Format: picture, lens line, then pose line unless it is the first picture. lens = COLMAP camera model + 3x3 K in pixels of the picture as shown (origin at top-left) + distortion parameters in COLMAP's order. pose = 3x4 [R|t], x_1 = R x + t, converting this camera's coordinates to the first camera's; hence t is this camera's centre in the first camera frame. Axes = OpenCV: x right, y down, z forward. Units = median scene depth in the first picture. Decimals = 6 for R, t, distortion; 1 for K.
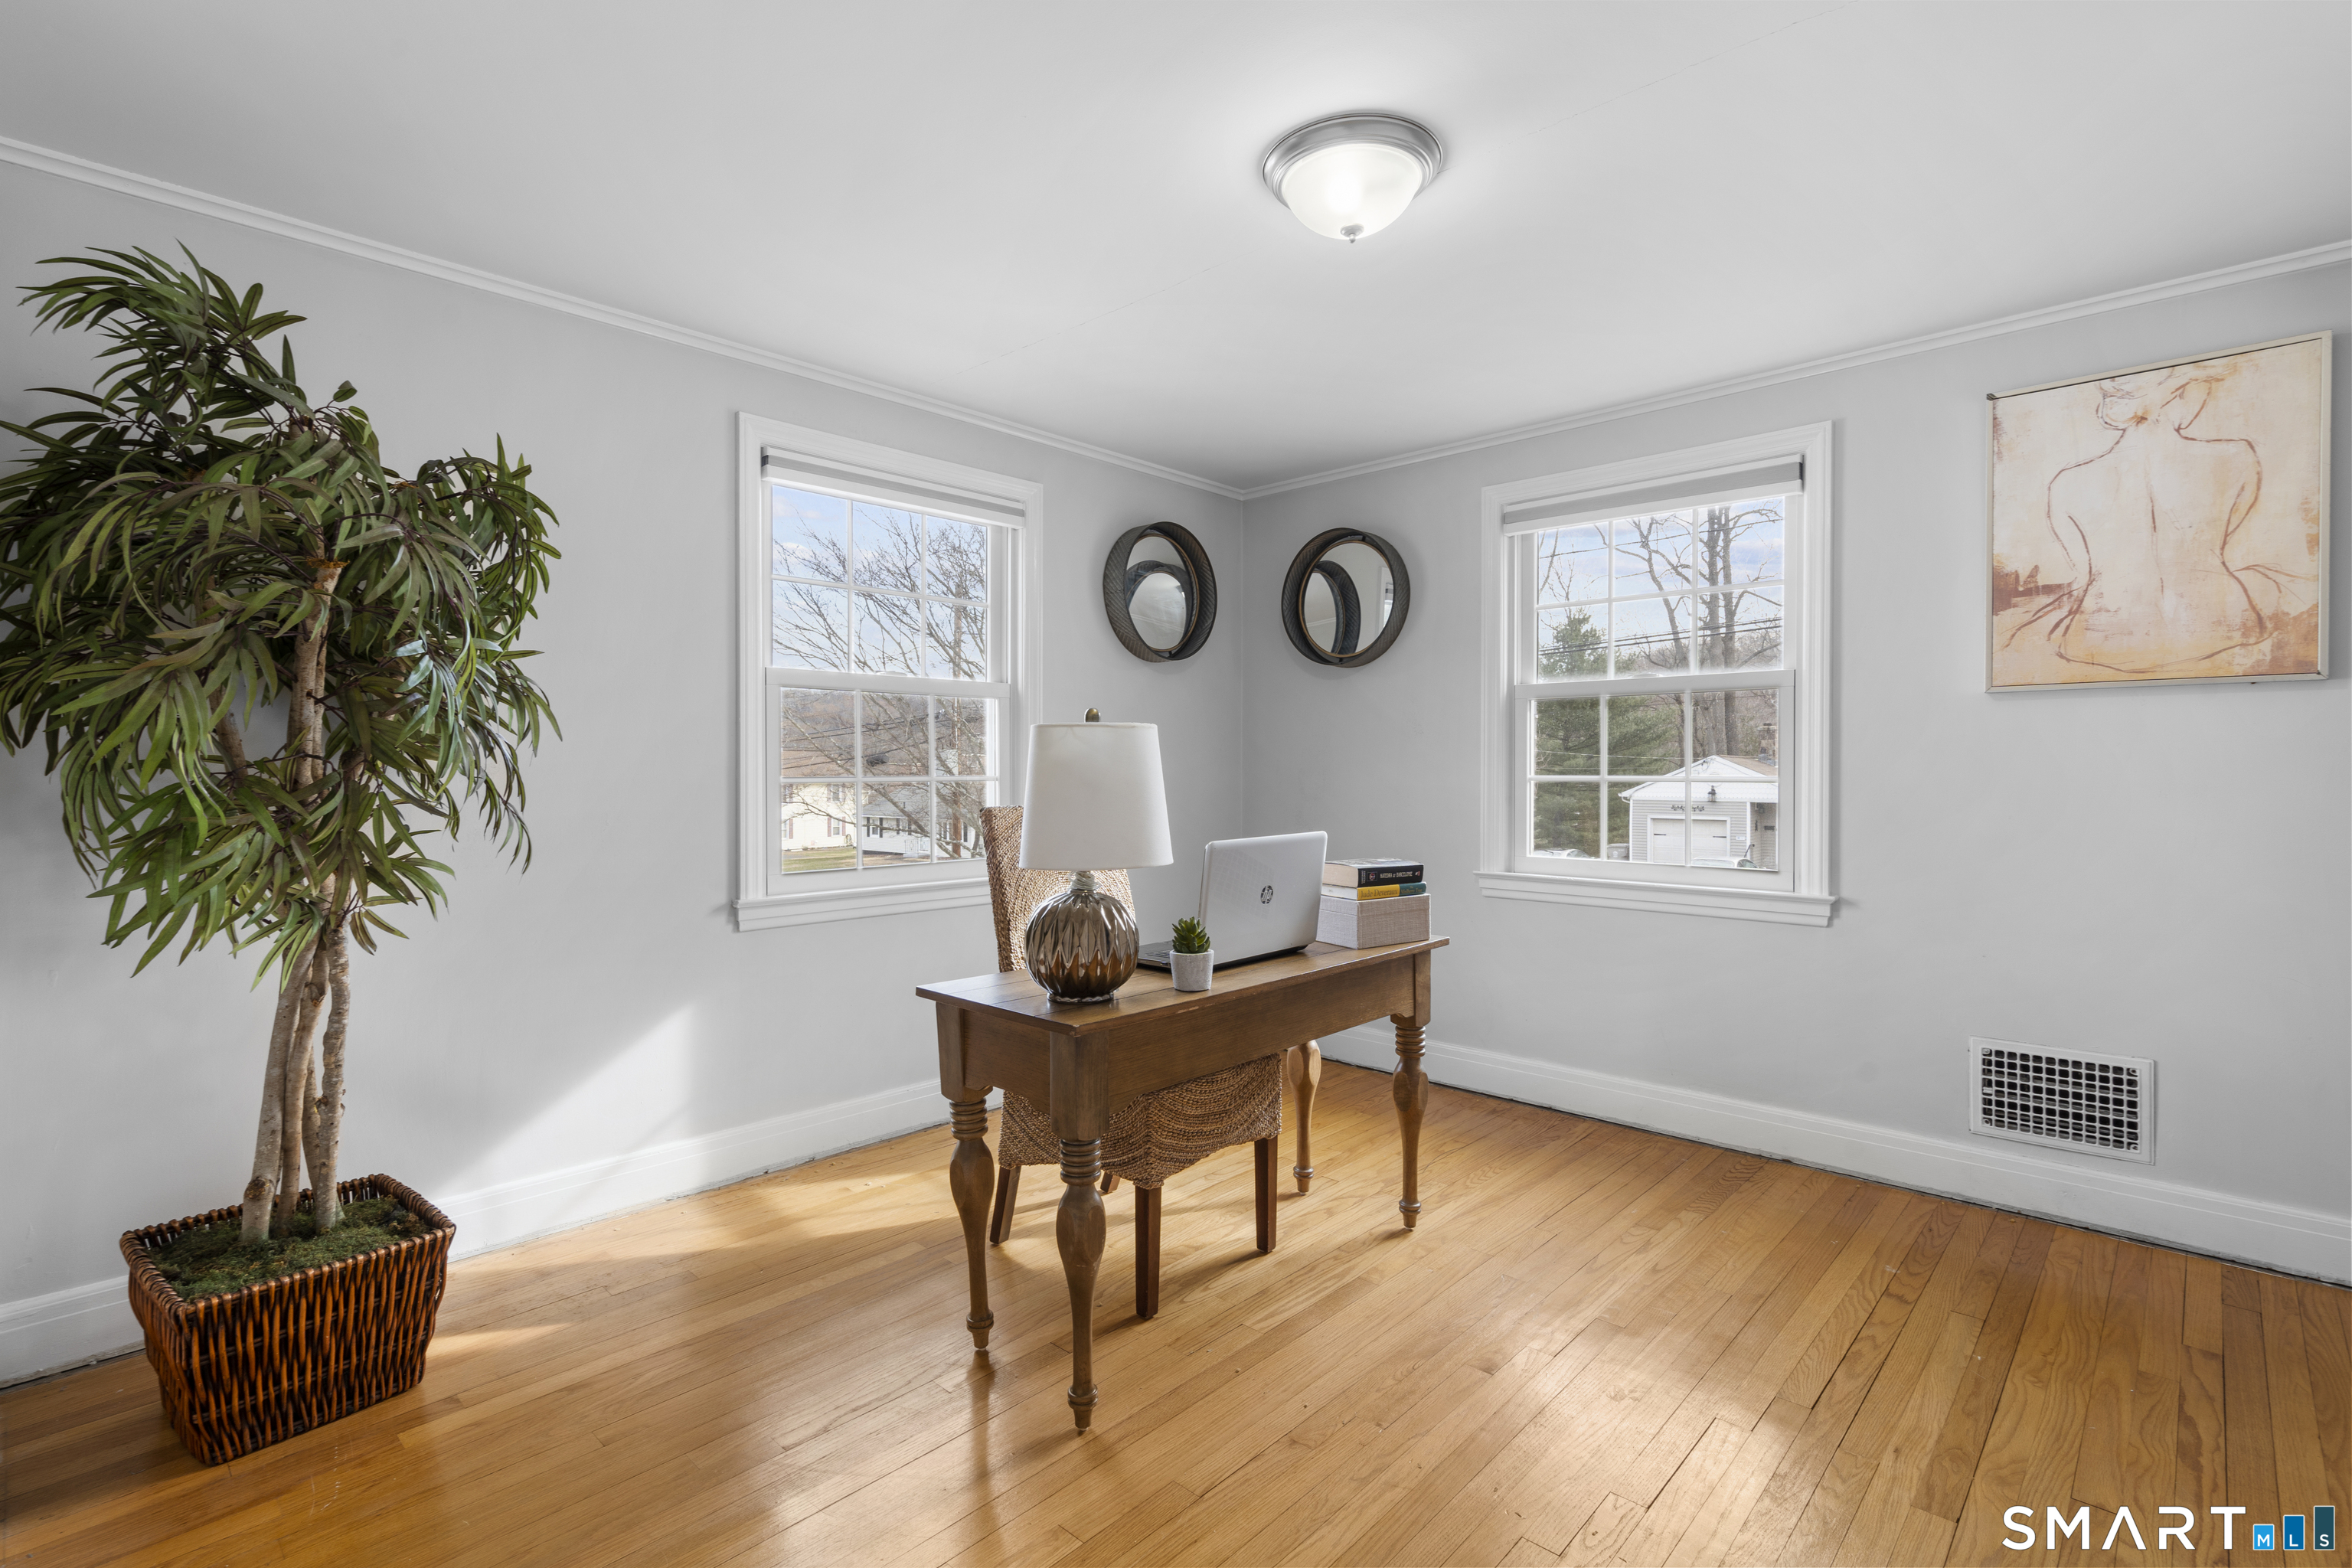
lens RADIAL K [[1087.1, 0, 1176.5], [0, 1087.1, 791.6], [0, 0, 1]] dist [-0.000354, 0.000299]
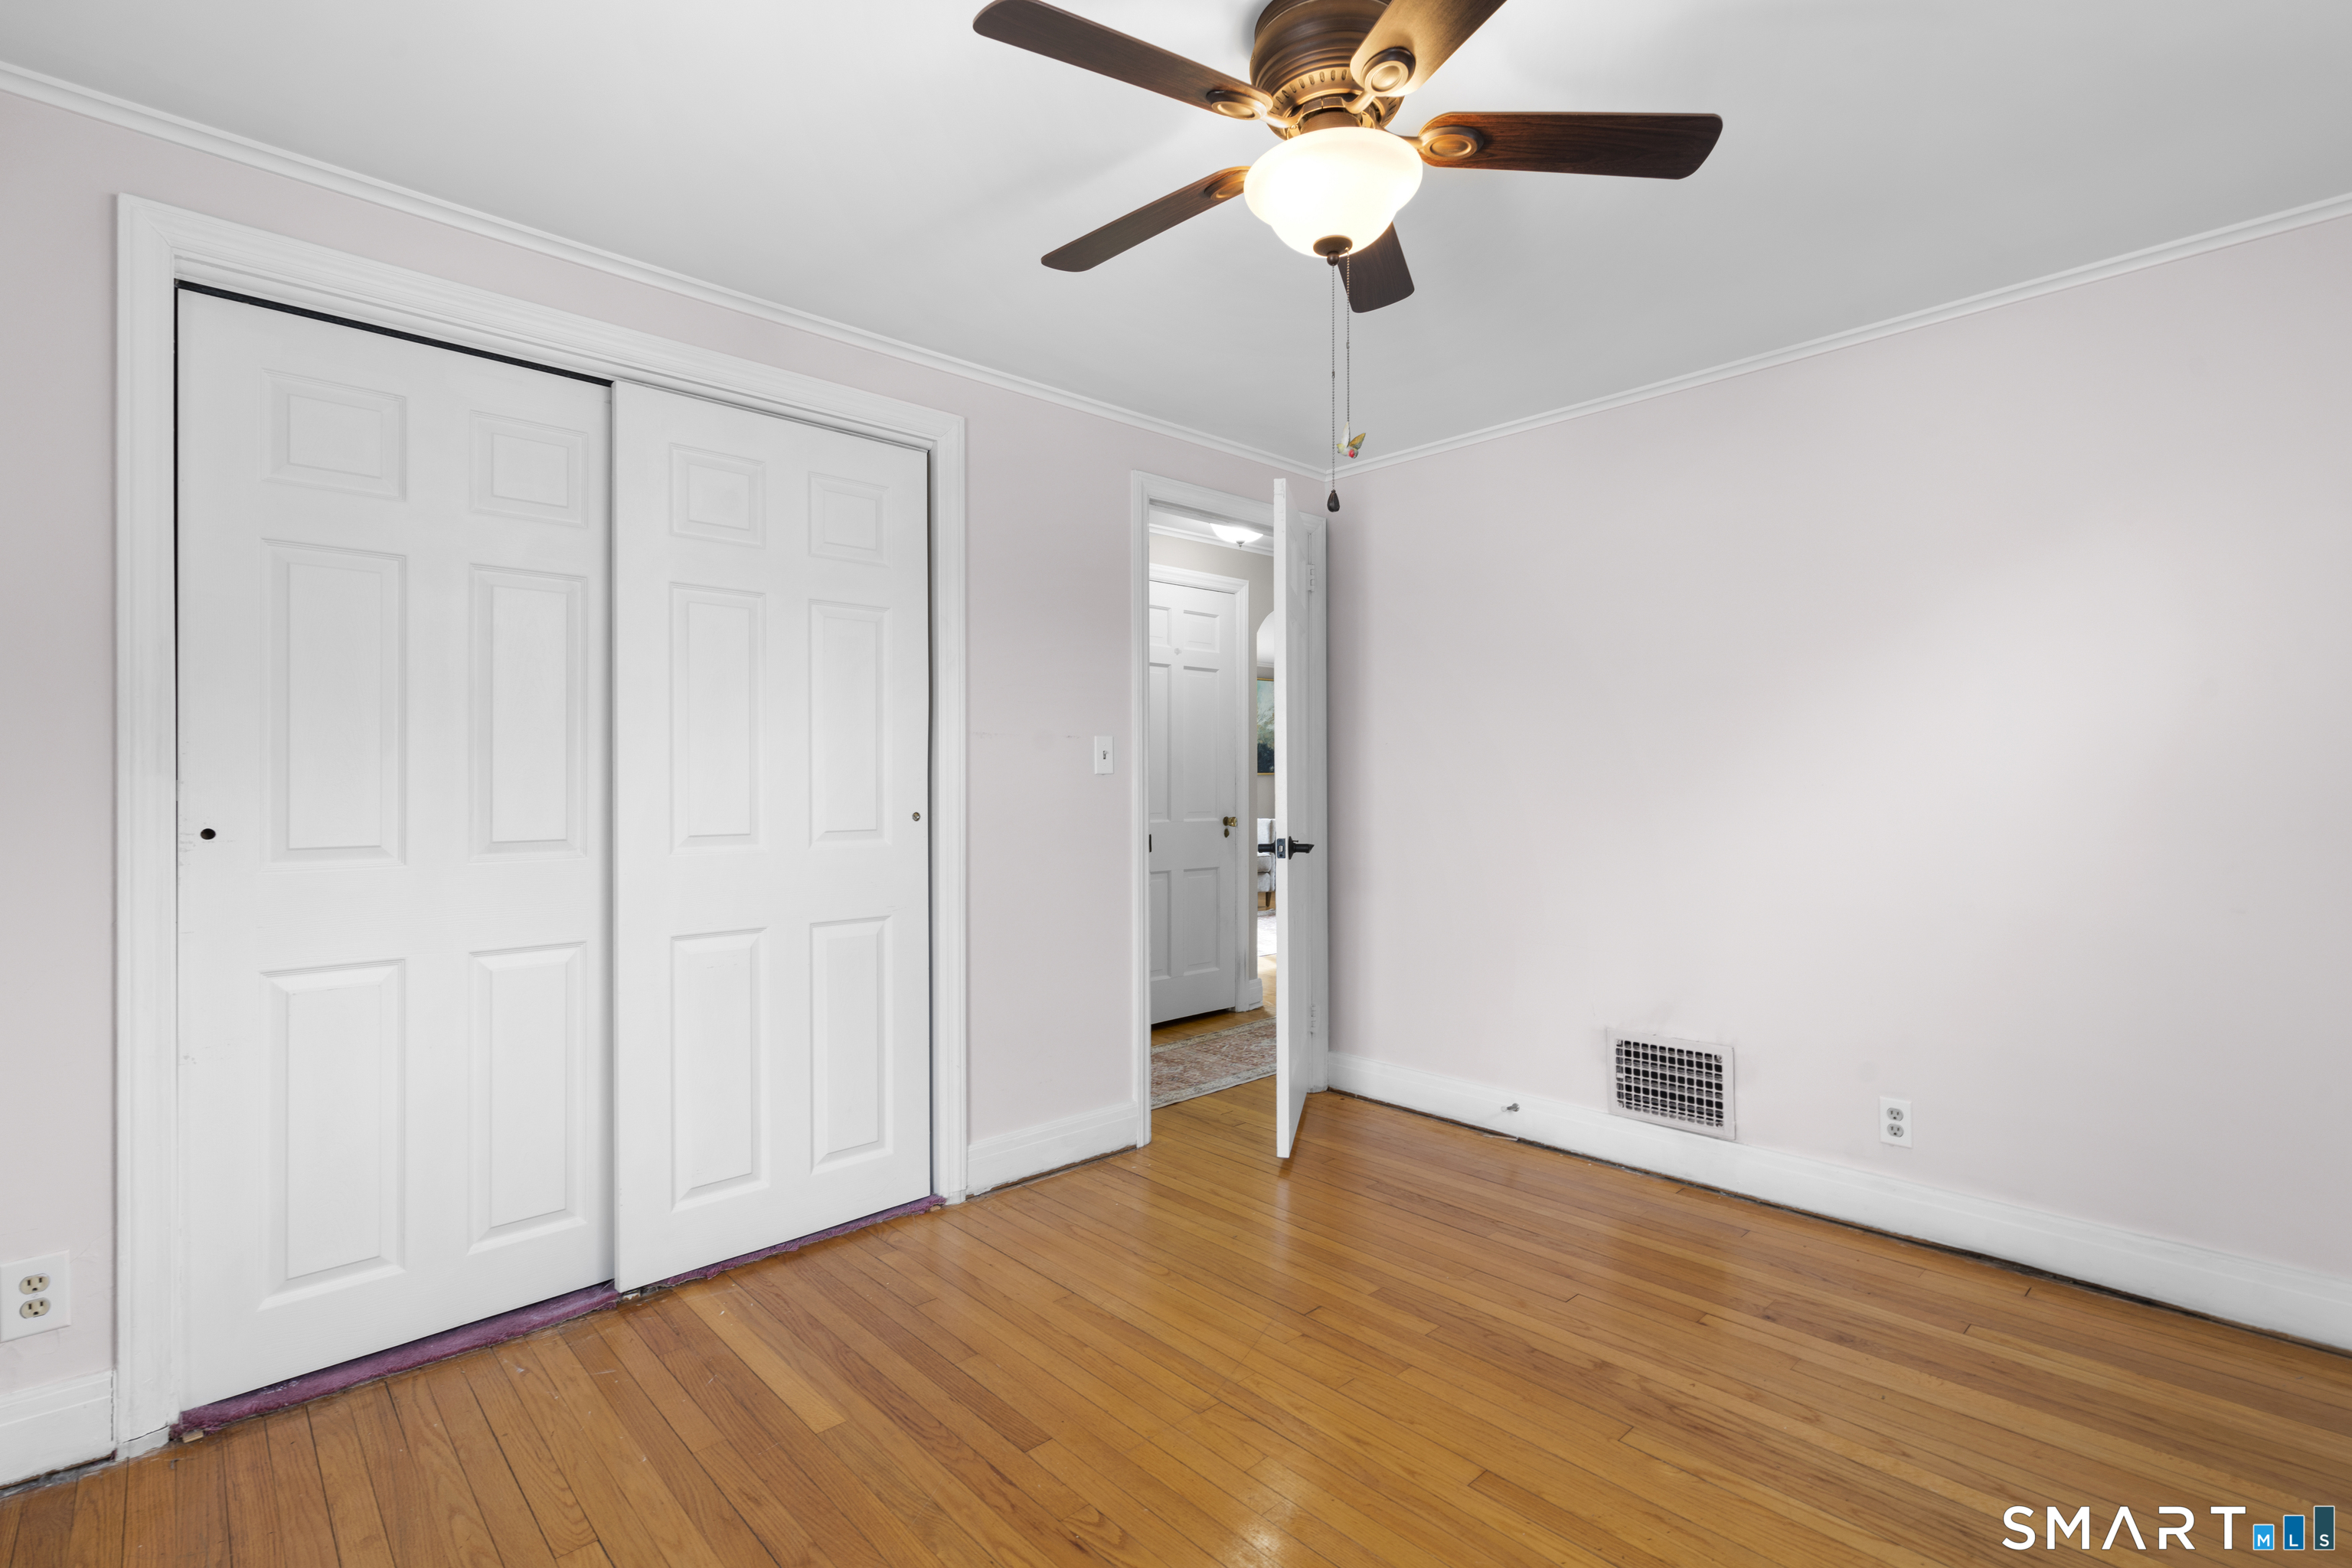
lens RADIAL K [[1087.1, 0, 1173.9], [0, 1087.1, 790.9], [0, 0, 1]] dist [-0.000354, 0.000299]
pose [[0.997659, -0.012893, -0.067156, 0.359692], [0.011749, 0.999780, -0.017394, -0.010125], [0.067365, 0.016564, 0.997591, -0.174352]]
